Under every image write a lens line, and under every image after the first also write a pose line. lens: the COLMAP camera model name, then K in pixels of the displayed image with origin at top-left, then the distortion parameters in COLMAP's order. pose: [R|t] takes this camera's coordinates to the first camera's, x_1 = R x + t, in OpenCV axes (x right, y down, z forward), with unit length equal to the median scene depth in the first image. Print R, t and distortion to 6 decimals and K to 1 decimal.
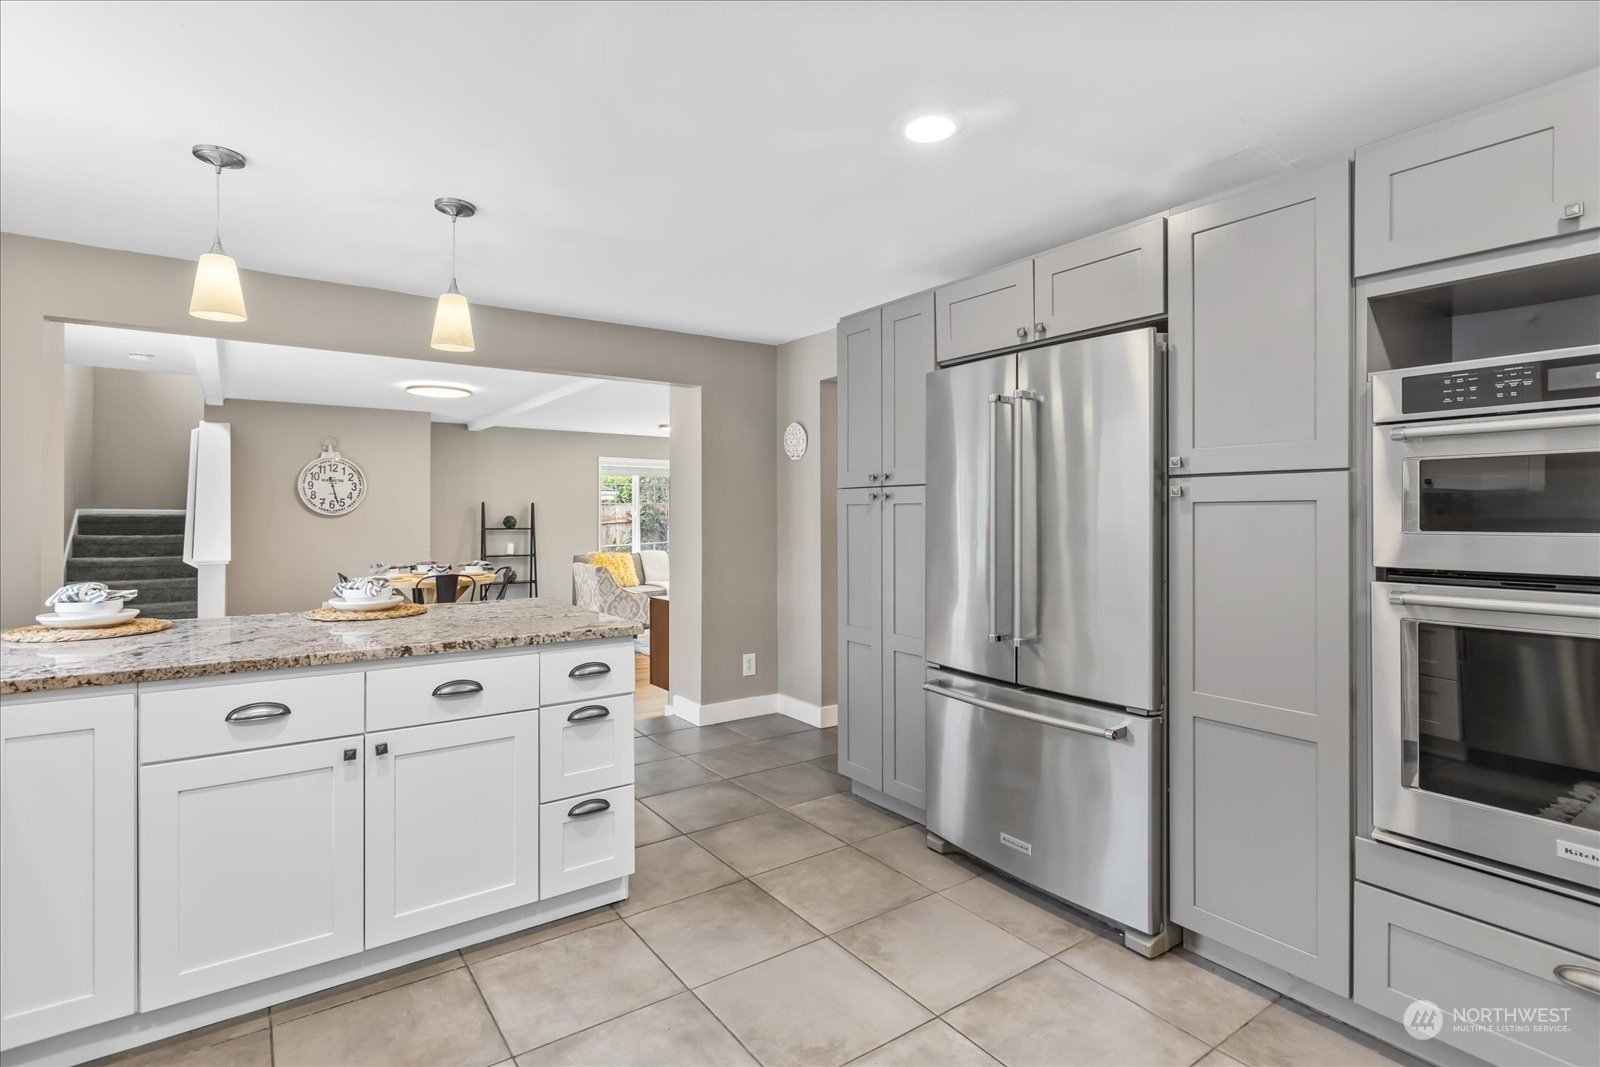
lens RADIAL K [[796.6, 0, 794.0], [0, 796.6, 520.0], [0, 0, 1]] dist [0.014750, -0.006223]
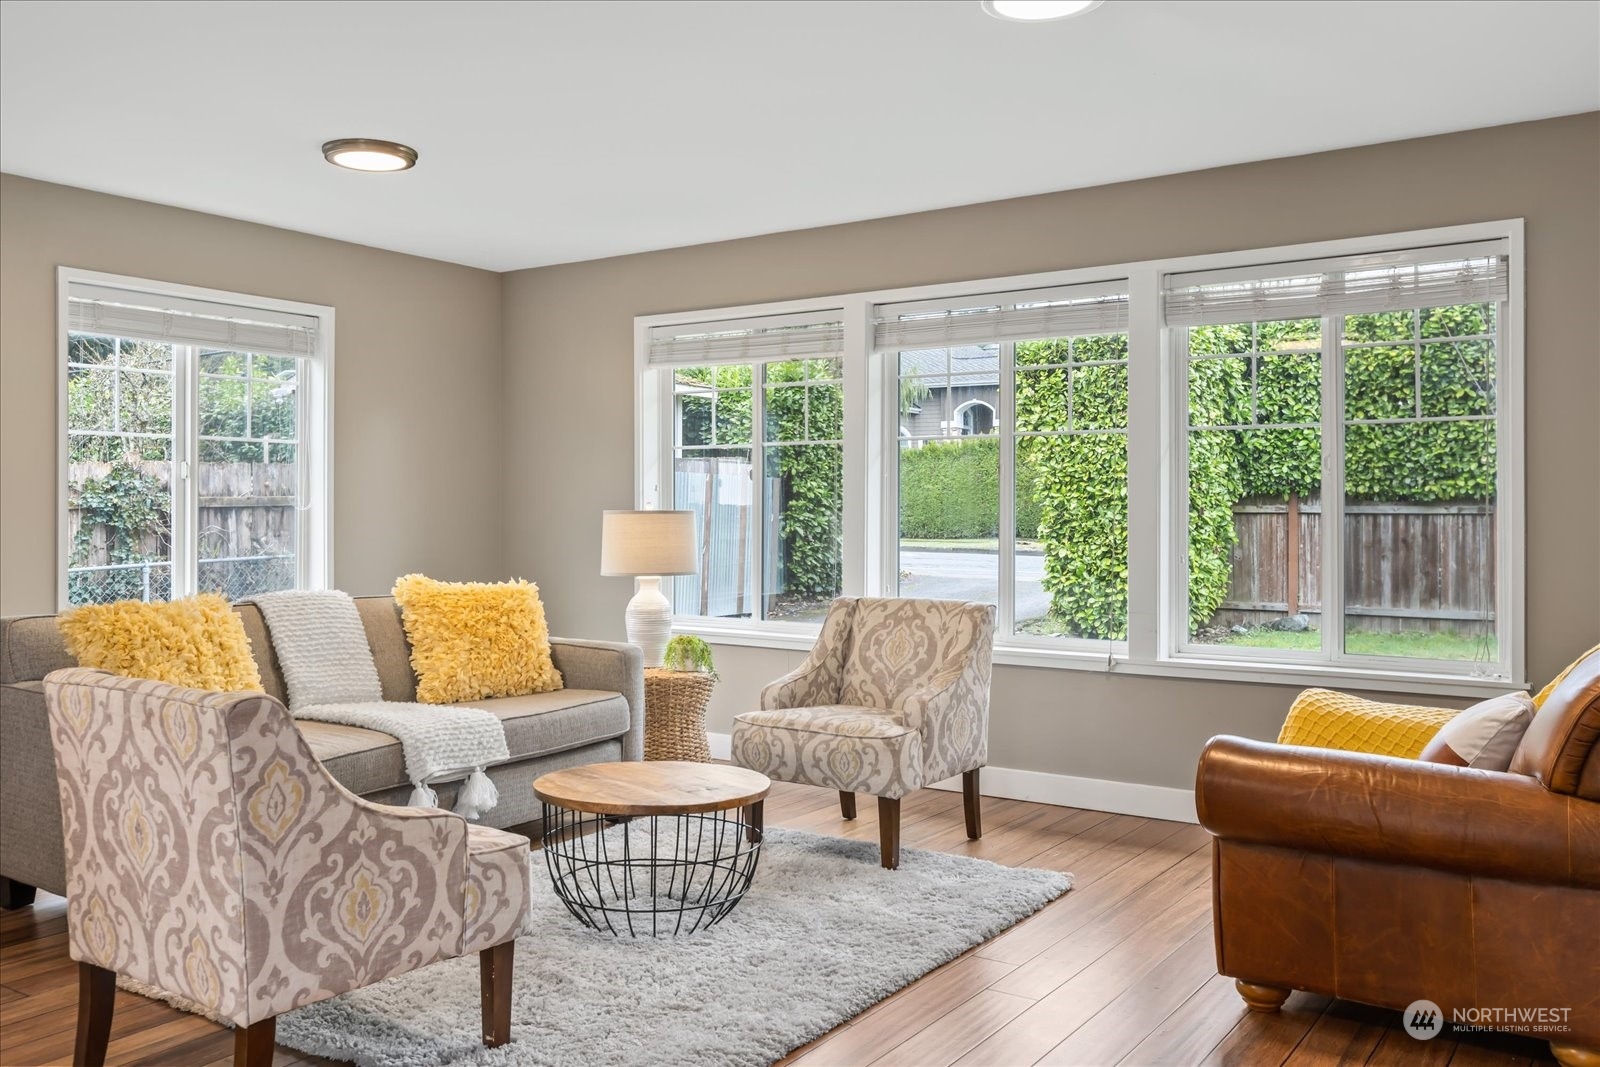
lens RADIAL K [[1328.7, 0, 797.4], [0, 1328.7, 495.2], [0, 0, 1]] dist [0.004575, -0.000892]
pose [[0.940462, 0.000038, 0.339898, -0.191289], [0.005711, 0.999857, -0.015913, 0.015054], [-0.339850, 0.016907, 0.940328, 0.561416]]
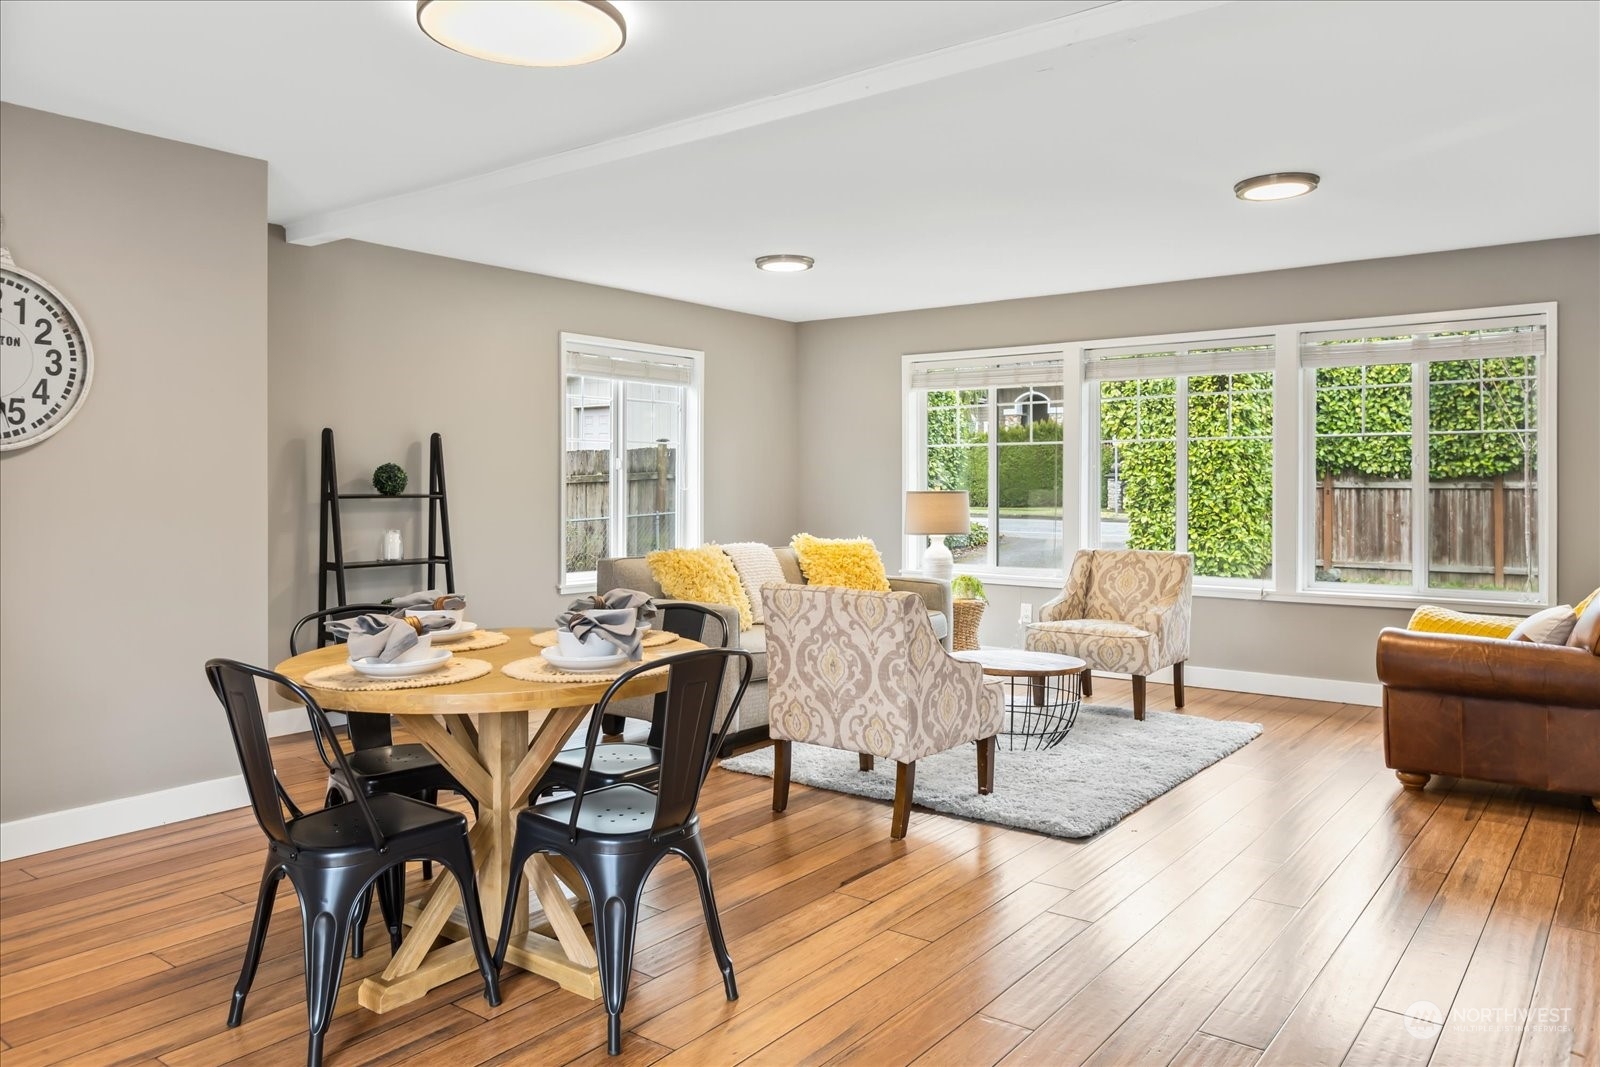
lens RADIAL K [[1139.6, 0, 800.3], [0, 1139.6, 477.6], [0, 0, 1]] dist [0.013600, -0.007790]
pose [[0.955408, -0.002998, 0.295274, -0.369764], [0.005870, 0.999944, -0.008838, 0.009058], [-0.295231, 0.010177, 0.955372, 0.441463]]
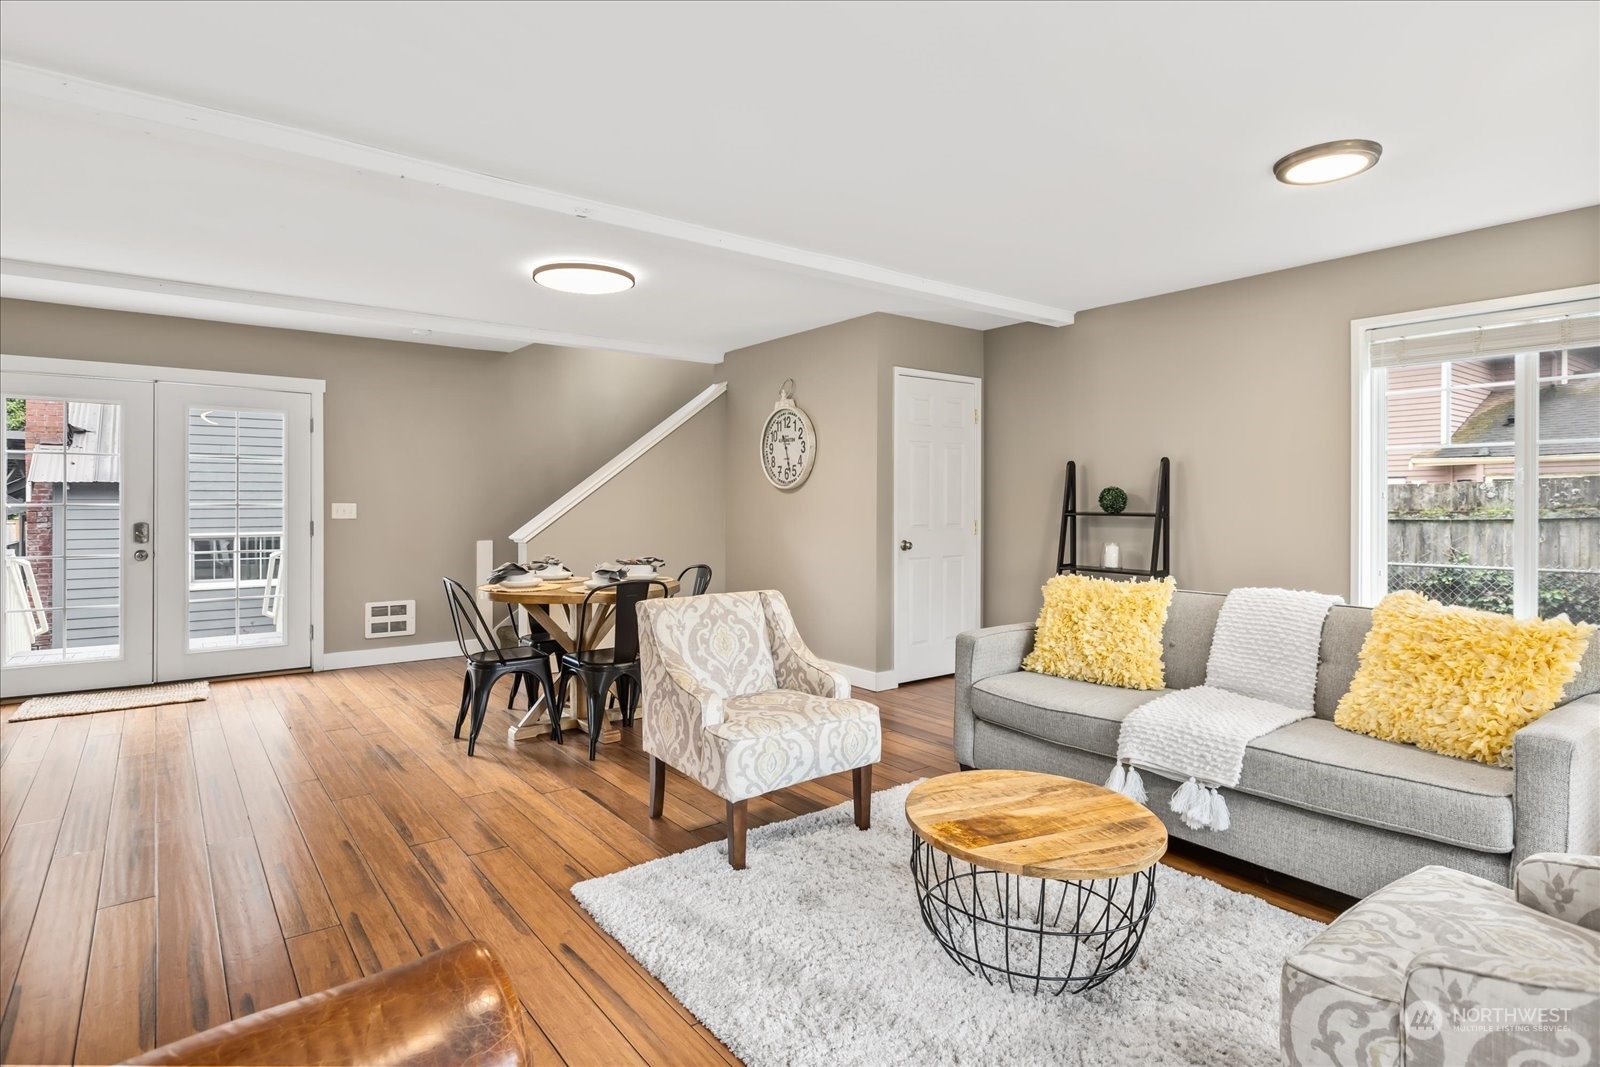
lens RADIAL K [[836.1, 0, 789.2], [0, 836.1, 518.1], [0, 0, 1]] dist [0.004022, 0.000368]
pose [[0.024654, 0.014544, -0.999590, 0.152098], [-0.006914, 0.999873, 0.014377, 0.008421], [0.999672, 0.006556, 0.024751, 0.893625]]
